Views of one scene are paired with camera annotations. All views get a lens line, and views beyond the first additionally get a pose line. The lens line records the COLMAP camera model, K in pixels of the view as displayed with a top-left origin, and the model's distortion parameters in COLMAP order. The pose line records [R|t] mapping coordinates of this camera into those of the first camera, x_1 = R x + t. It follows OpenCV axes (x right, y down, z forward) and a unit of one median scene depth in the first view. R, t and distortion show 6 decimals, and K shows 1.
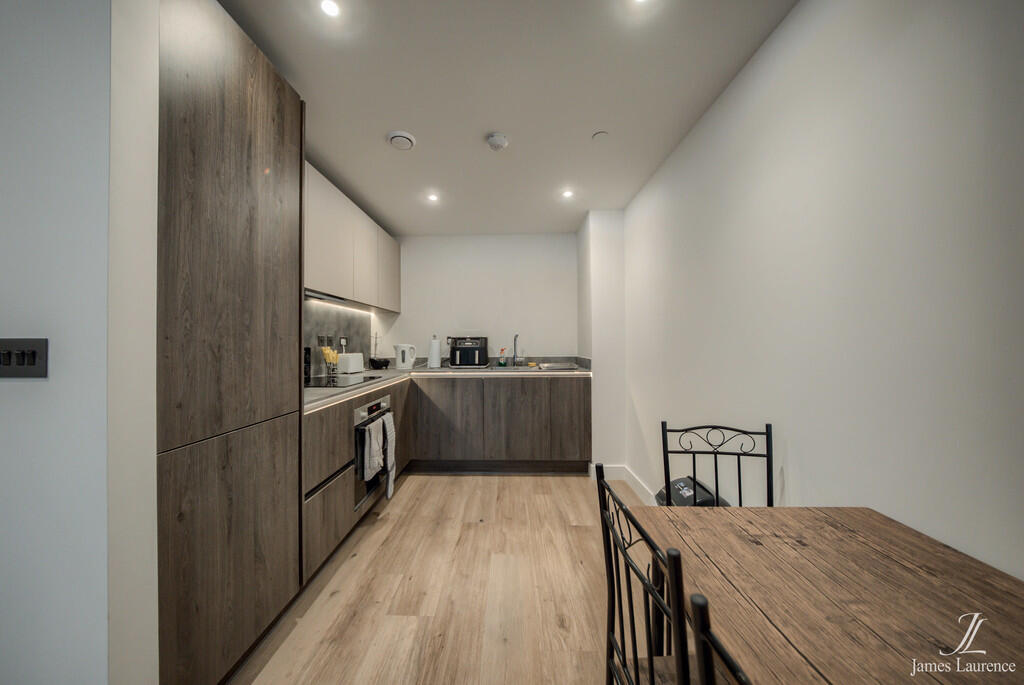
lens RADIAL K [[325.5, 0, 500.6], [0, 325.5, 340.7], [0, 0, 1]] dist [-0.014222, 0.003790]
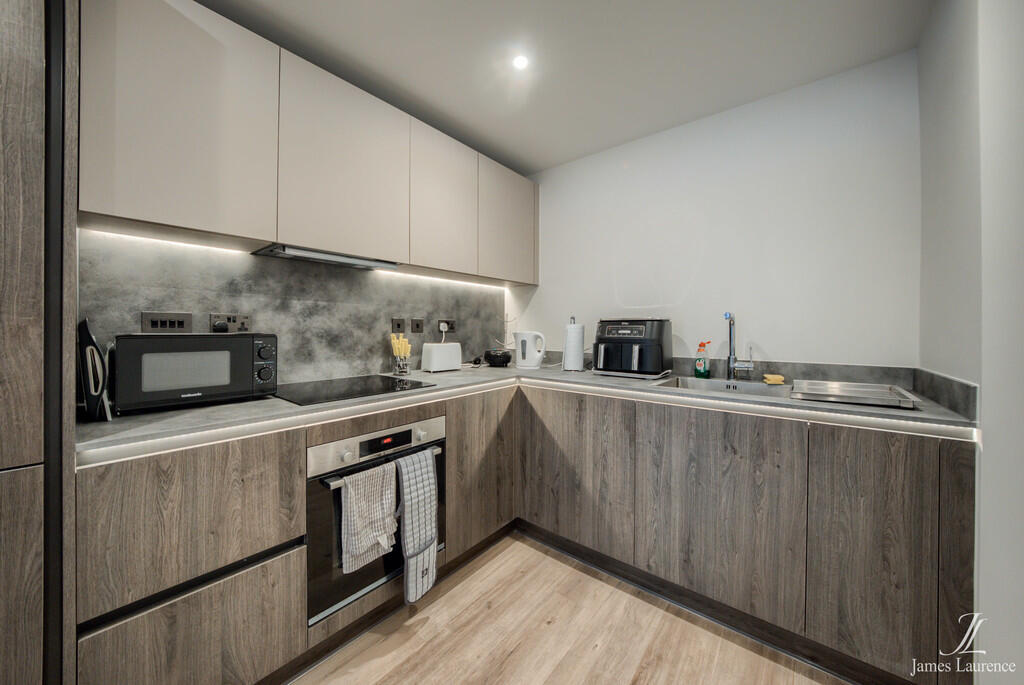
lens RADIAL K [[374.4, 0, 485.6], [0, 374.4, 333.2], [0, 0, 1]] dist [-0.020440, -0.000252]
pose [[0.793452, 0.014761, -0.608453, 0.104372], [-0.003815, 0.999807, 0.019281, 0.001237], [0.608621, -0.012978, 0.793355, 0.406026]]
